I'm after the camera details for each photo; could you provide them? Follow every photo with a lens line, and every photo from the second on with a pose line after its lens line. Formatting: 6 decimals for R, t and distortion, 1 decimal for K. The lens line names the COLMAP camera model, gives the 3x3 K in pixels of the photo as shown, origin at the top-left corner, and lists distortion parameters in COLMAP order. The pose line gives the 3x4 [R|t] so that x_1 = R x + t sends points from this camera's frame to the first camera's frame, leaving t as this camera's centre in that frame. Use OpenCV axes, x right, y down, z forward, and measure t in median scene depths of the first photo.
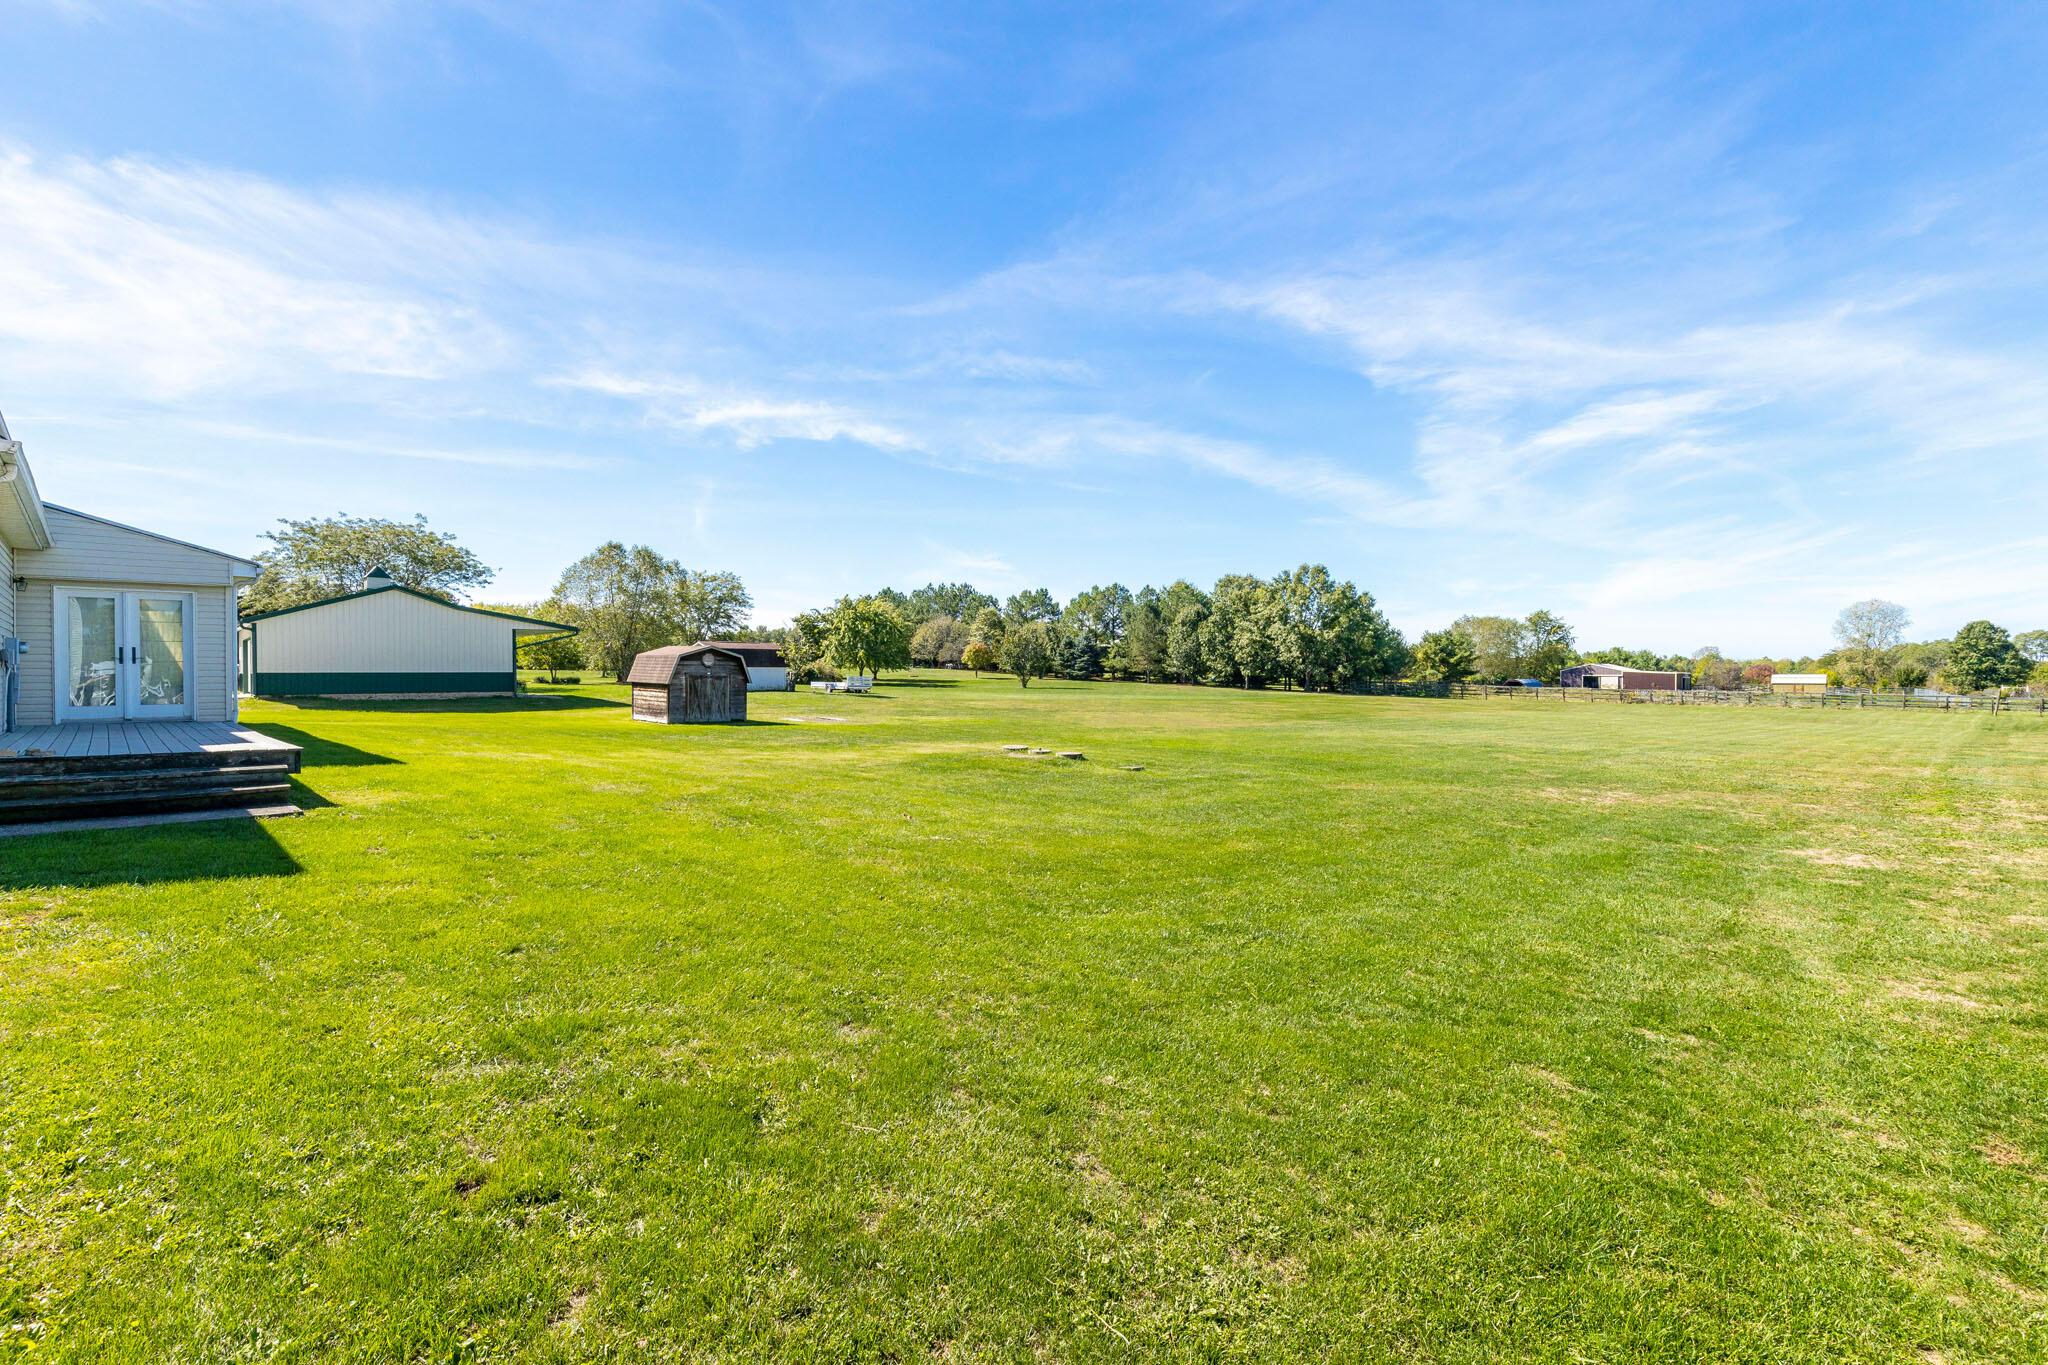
lens RADIAL K [[949.3, 0, 1015.3], [0, 949.3, 673.9], [0, 0, 1]] dist [0.004417, -0.000763]
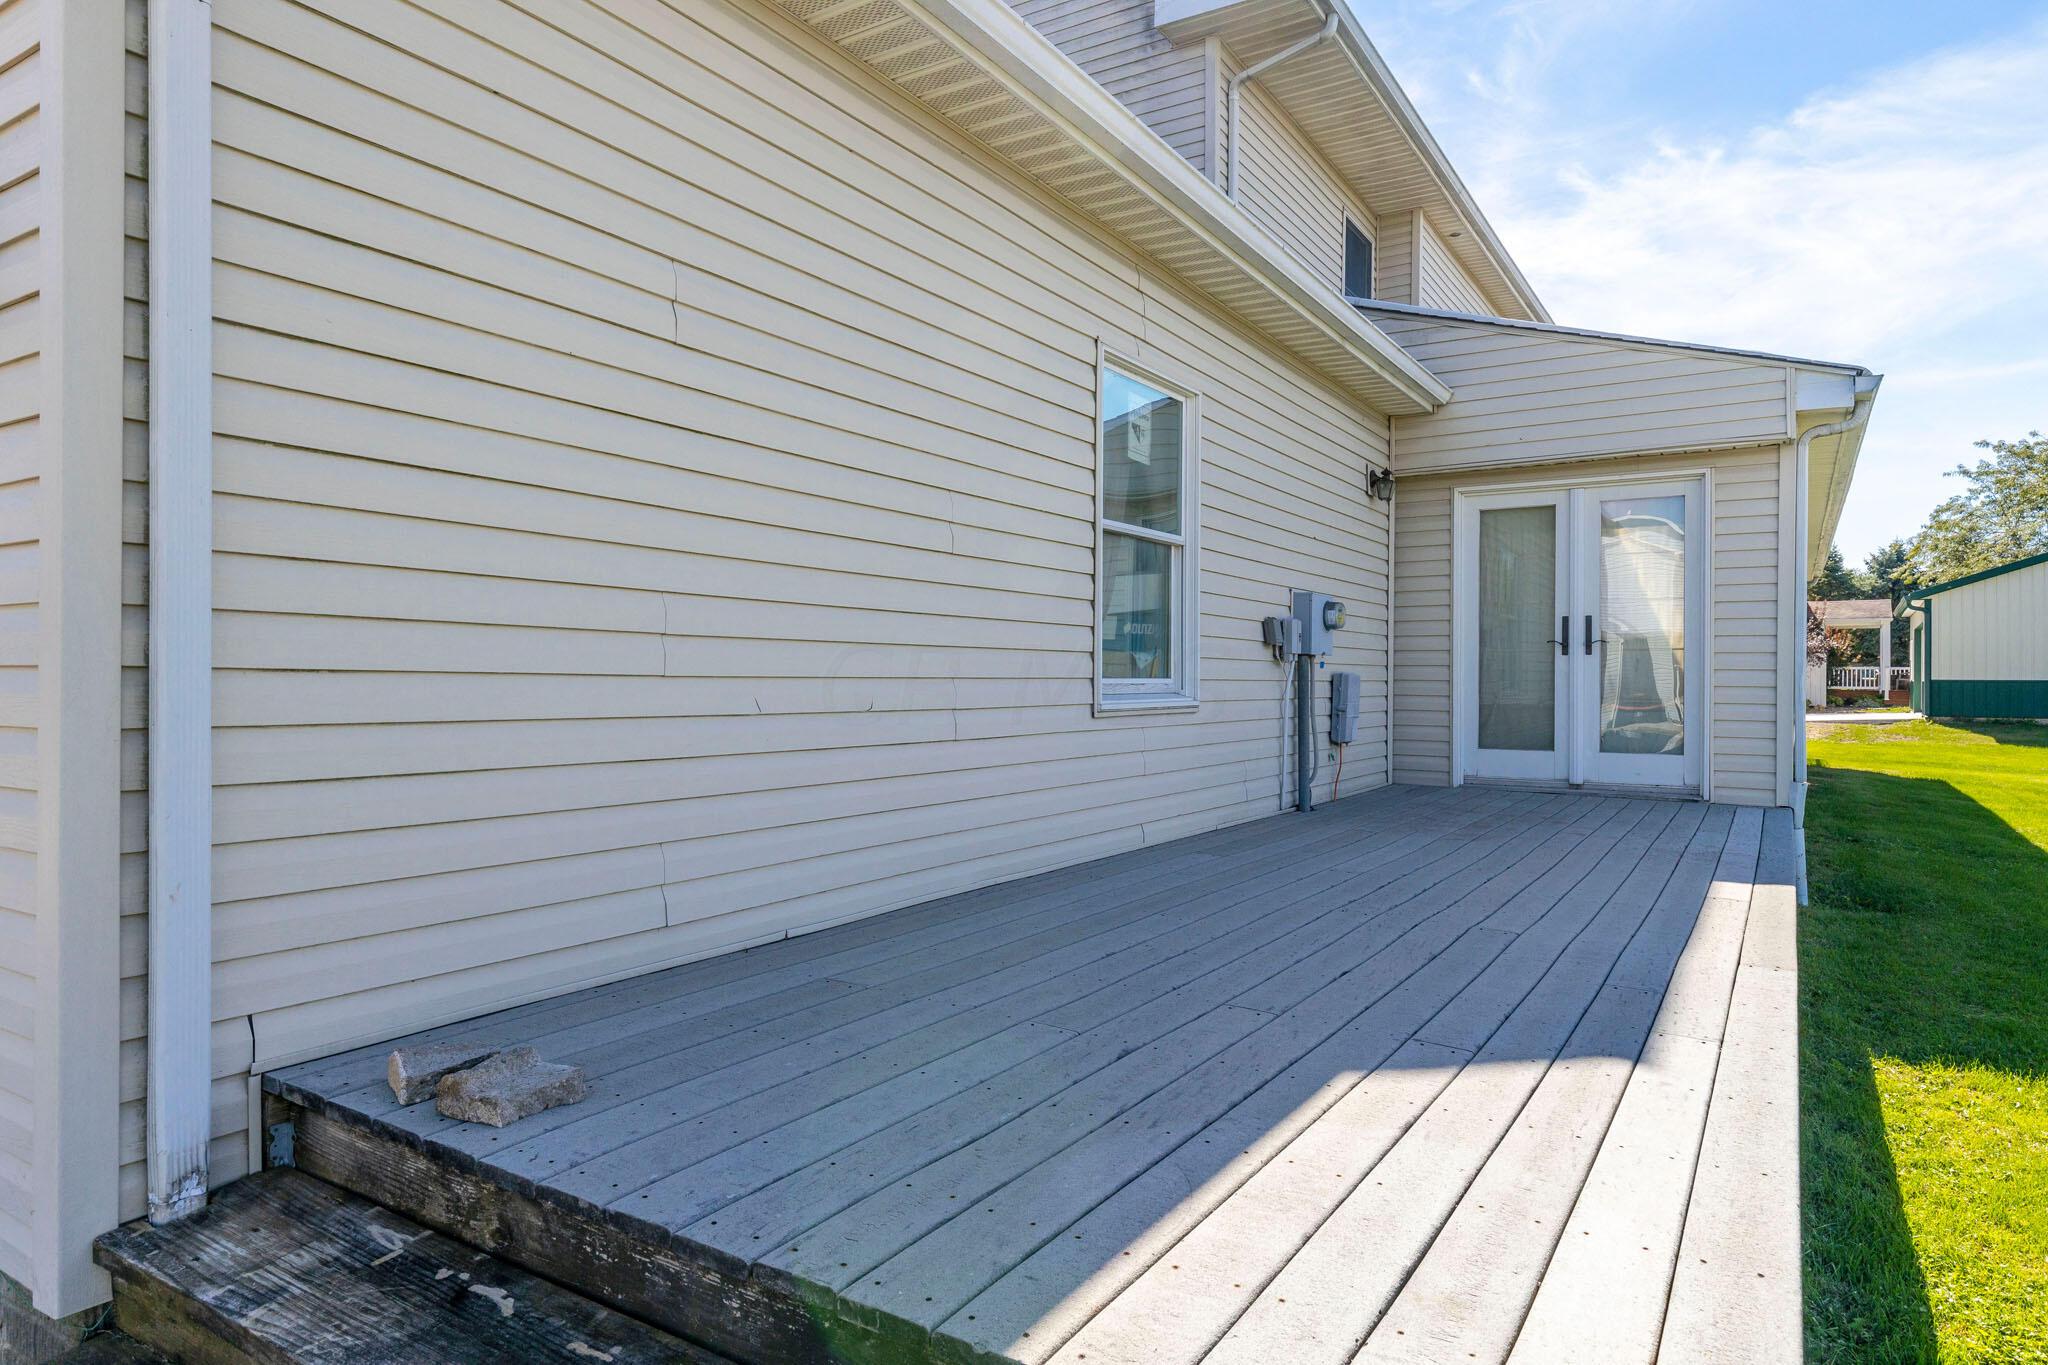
lens RADIAL K [[1224.5, 0, 1019.8], [0, 1224.5, 675.0], [0, 0, 1]] dist [-0.020603, -0.000442]
pose [[0.238789, -0.004872, -0.971059, -0.451551], [-0.000359, 0.999987, -0.005105, 0.001511], [0.971071, 0.001568, 0.238784, 0.613057]]
